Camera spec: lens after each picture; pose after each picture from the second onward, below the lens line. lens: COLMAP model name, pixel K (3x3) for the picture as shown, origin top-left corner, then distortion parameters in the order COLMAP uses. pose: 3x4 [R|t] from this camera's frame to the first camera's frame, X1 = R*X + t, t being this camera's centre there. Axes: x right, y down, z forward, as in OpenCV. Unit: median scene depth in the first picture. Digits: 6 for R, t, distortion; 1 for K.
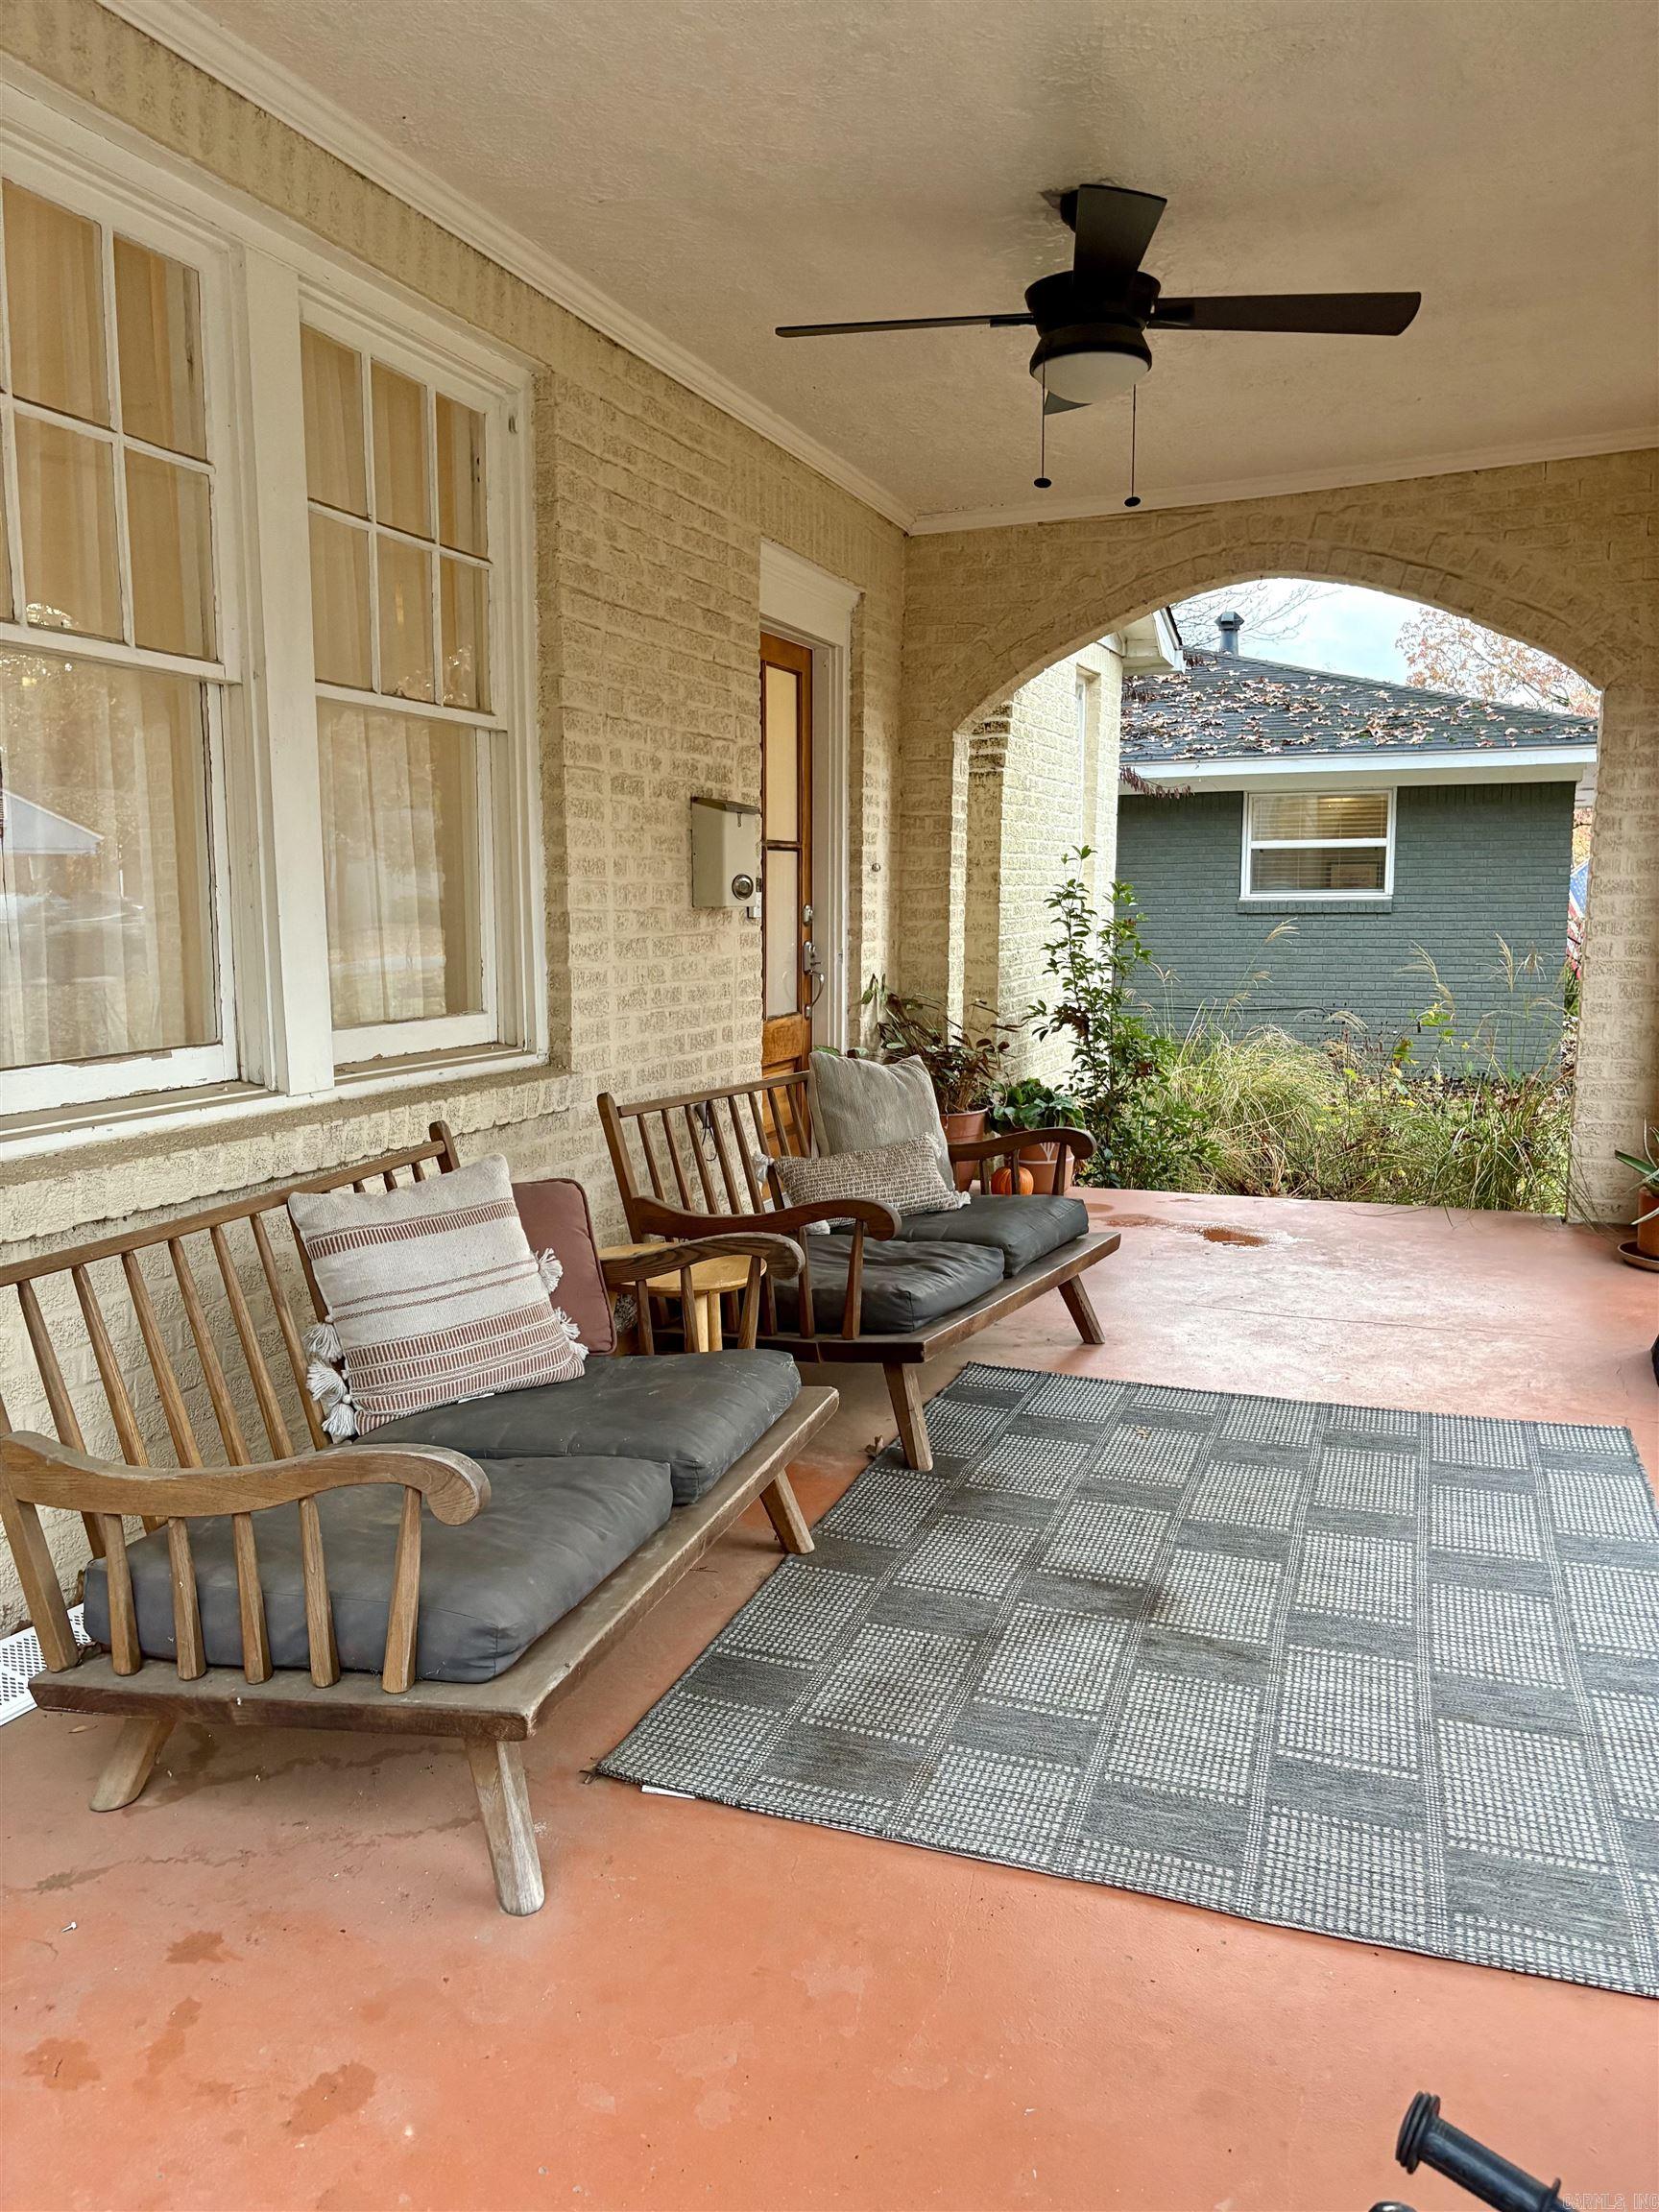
lens RADIAL K [[1662.0, 0, 832.7], [0, 1662.0, 1117.6], [0, 0, 1]] dist [0.045489, -0.053609]
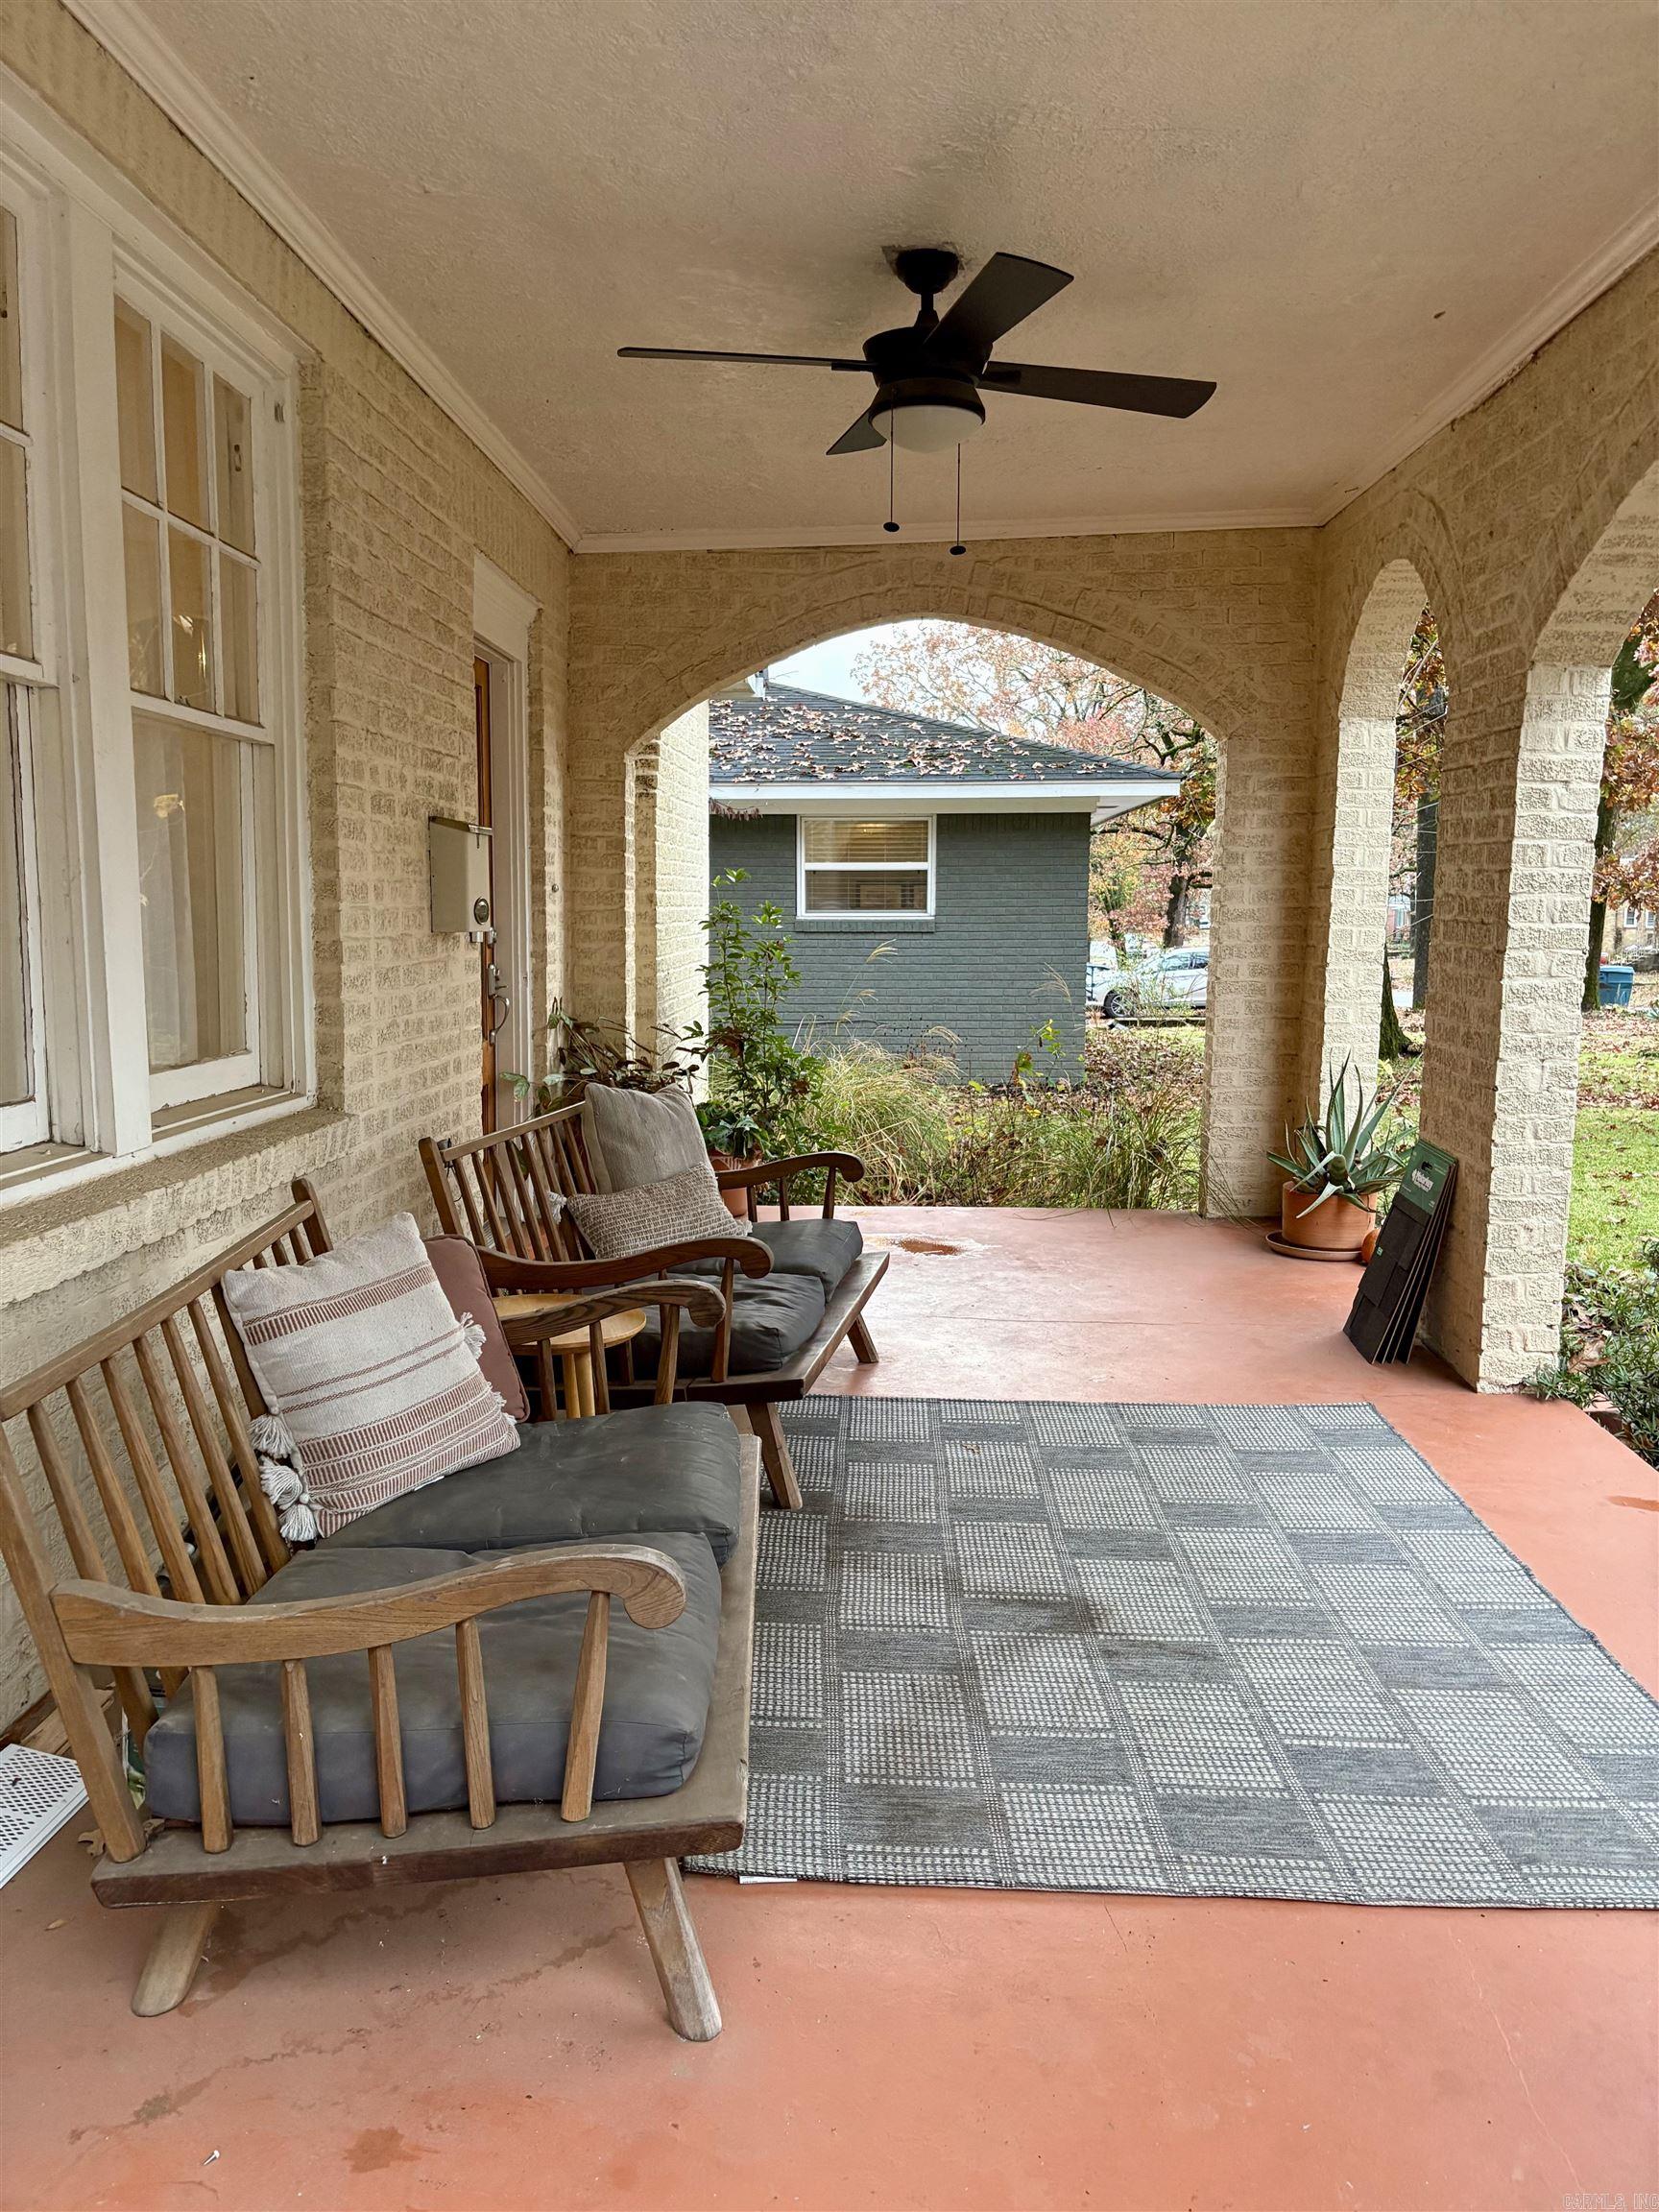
lens RADIAL K [[1662.0, 0, 845.2], [0, 1662.0, 1096.3], [0, 0, 1]] dist [0.045489, -0.053609]
pose [[0.950855, -0.029011, 0.308274, -0.230015], [0.034921, 0.999297, -0.013671, -0.019333], [-0.307661, 0.023764, 0.951199, 0.046160]]
